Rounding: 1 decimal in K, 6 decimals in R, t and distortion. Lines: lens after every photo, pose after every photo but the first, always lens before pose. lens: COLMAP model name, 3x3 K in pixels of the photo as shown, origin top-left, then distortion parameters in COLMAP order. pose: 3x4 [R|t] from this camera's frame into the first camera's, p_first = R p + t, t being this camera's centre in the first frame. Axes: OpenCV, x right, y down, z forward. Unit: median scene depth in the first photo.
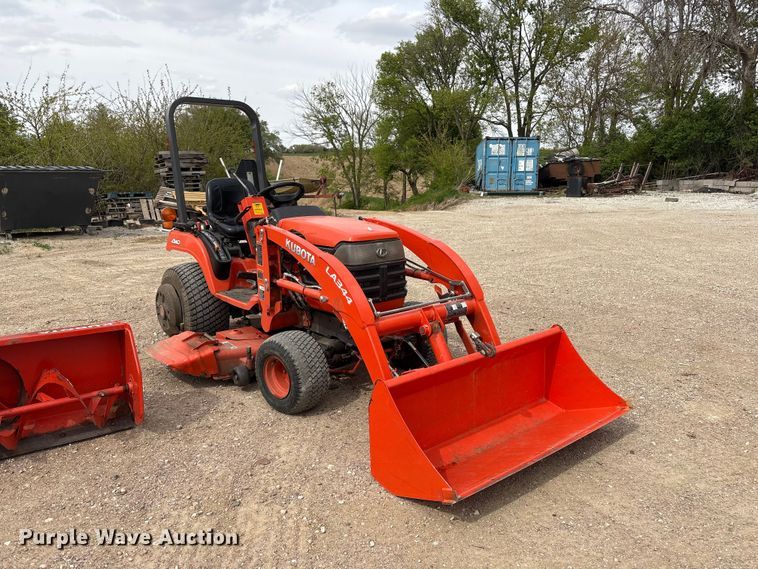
lens RADIAL K [[571.3, 0, 380.6], [0, 571.3, 291.0], [0, 0, 1]] dist [0.047652, -0.043299]
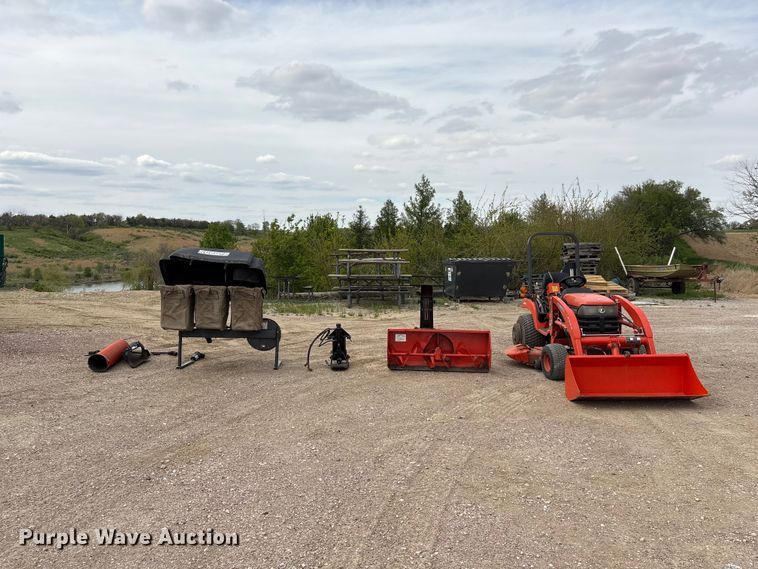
lens RADIAL K [[571.3, 0, 373.5], [0, 571.3, 289.7], [0, 0, 1]] dist [0.047652, -0.043299]
pose [[0.749523, 0.039525, -0.660798, 0.091748], [-0.129655, 0.987648, -0.087989, 0.017962], [0.649157, 0.151625, 0.745389, -0.136679]]
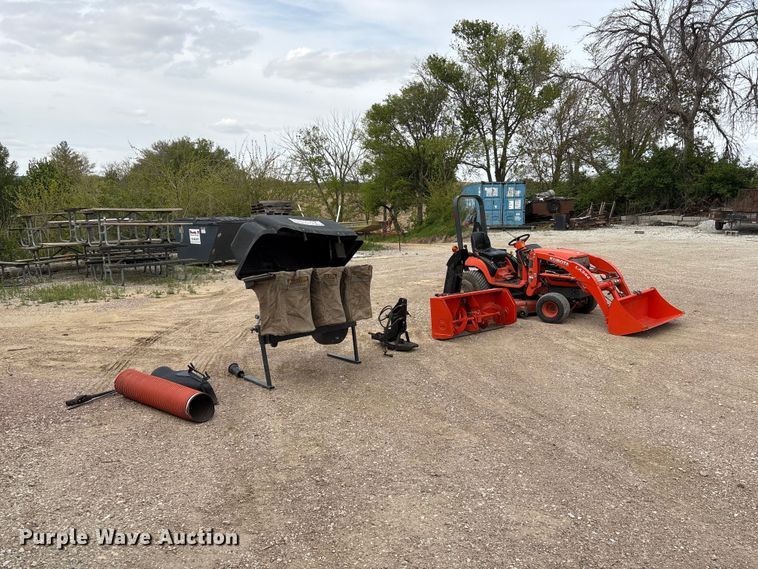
lens RADIAL K [[571.3, 0, 375.0], [0, 571.3, 297.6], [0, 0, 1]] dist [0.047652, -0.043299]
pose [[0.997096, -0.021487, 0.073063, -0.135713], [0.024578, 0.998829, -0.041670, 0.021428], [-0.072083, 0.043345, 0.996456, -0.181385]]
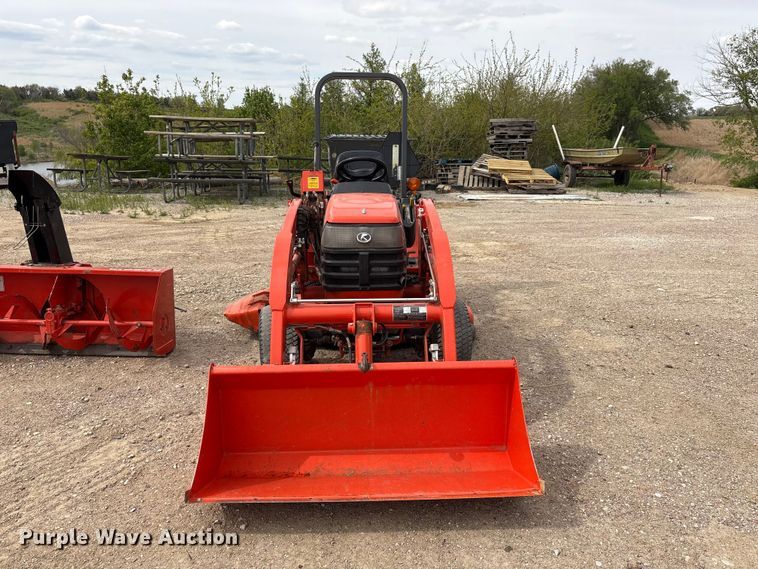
lens RADIAL K [[571.8, 0, 381.8], [0, 571.8, 286.3], [0, 0, 1]] dist [0.054948, -0.059172]
pose [[0.794422, 0.162648, -0.585183, 0.068873], [-0.134021, 0.986671, 0.092298, -0.009447], [0.592395, 0.005103, 0.805631, 0.031834]]
